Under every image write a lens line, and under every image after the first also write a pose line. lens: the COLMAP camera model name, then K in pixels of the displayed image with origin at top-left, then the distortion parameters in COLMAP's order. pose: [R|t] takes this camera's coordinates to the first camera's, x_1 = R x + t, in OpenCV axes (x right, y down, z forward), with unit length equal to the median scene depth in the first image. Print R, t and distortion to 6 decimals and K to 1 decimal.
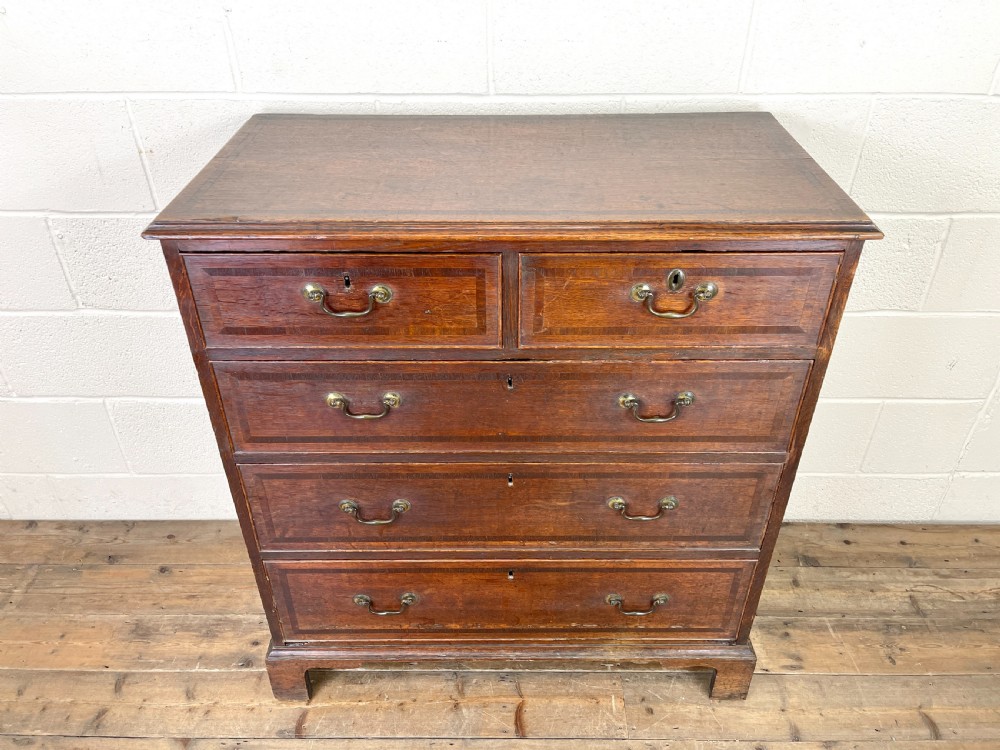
lens RADIAL K [[758.5, 0, 503.3], [0, 758.5, 379.9], [0, 0, 1]] dist [0.075903, -0.105133]
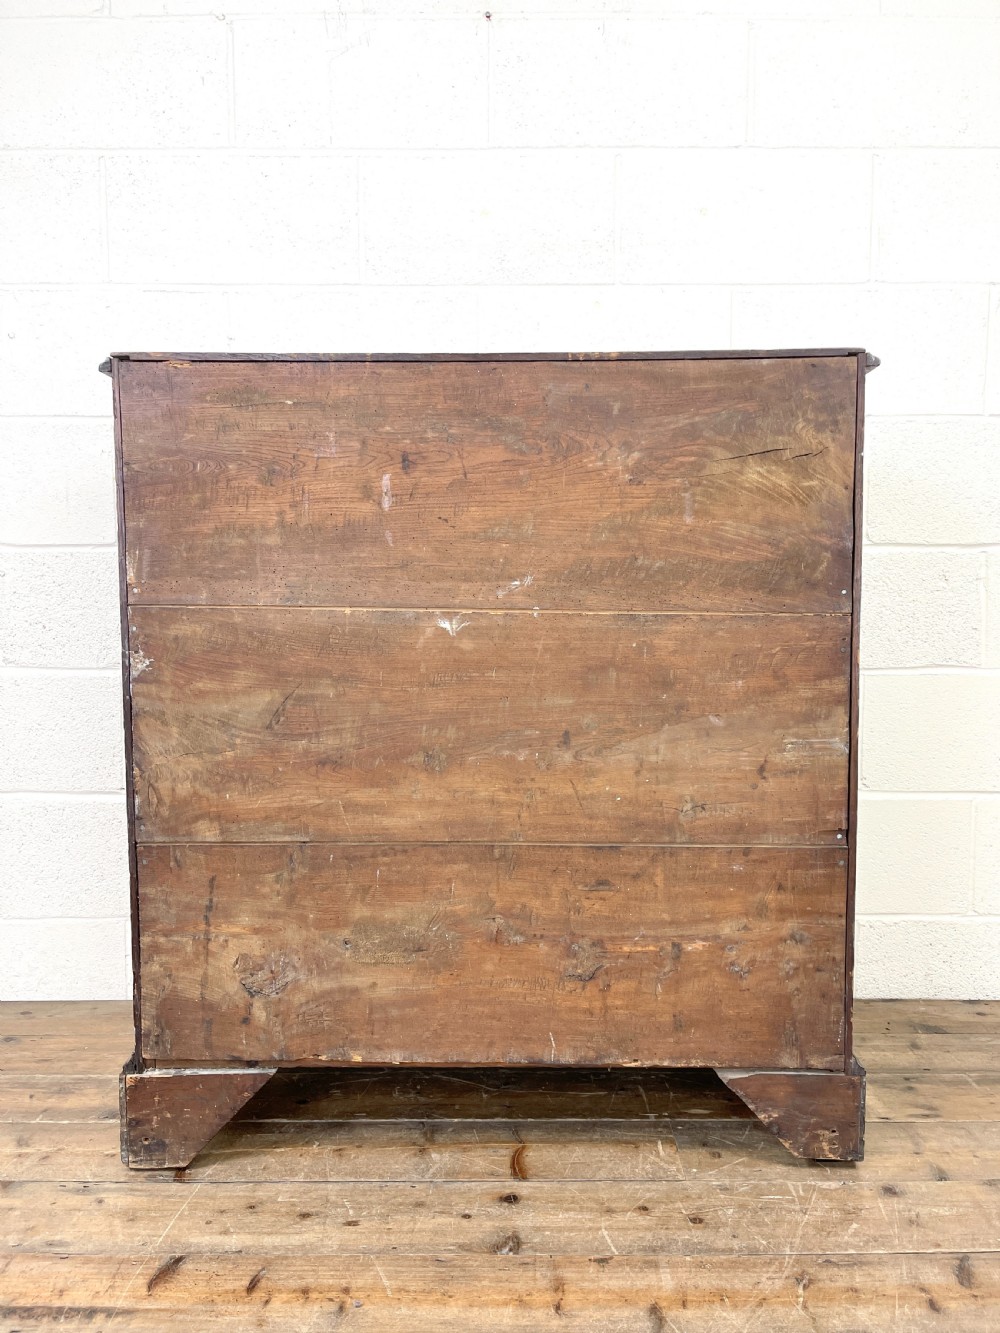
lens RADIAL K [[1011.0, 0, 497.7], [0, 1011.0, 671.8], [0, 0, 1]] dist [0.075903, -0.105133]
pose [[0.999997, -0.001983, -0.001293, 0.006011], [0.001032, 0.856599, -0.515982, 0.558860], [0.002131, 0.515979, 0.856598, 0.034492]]
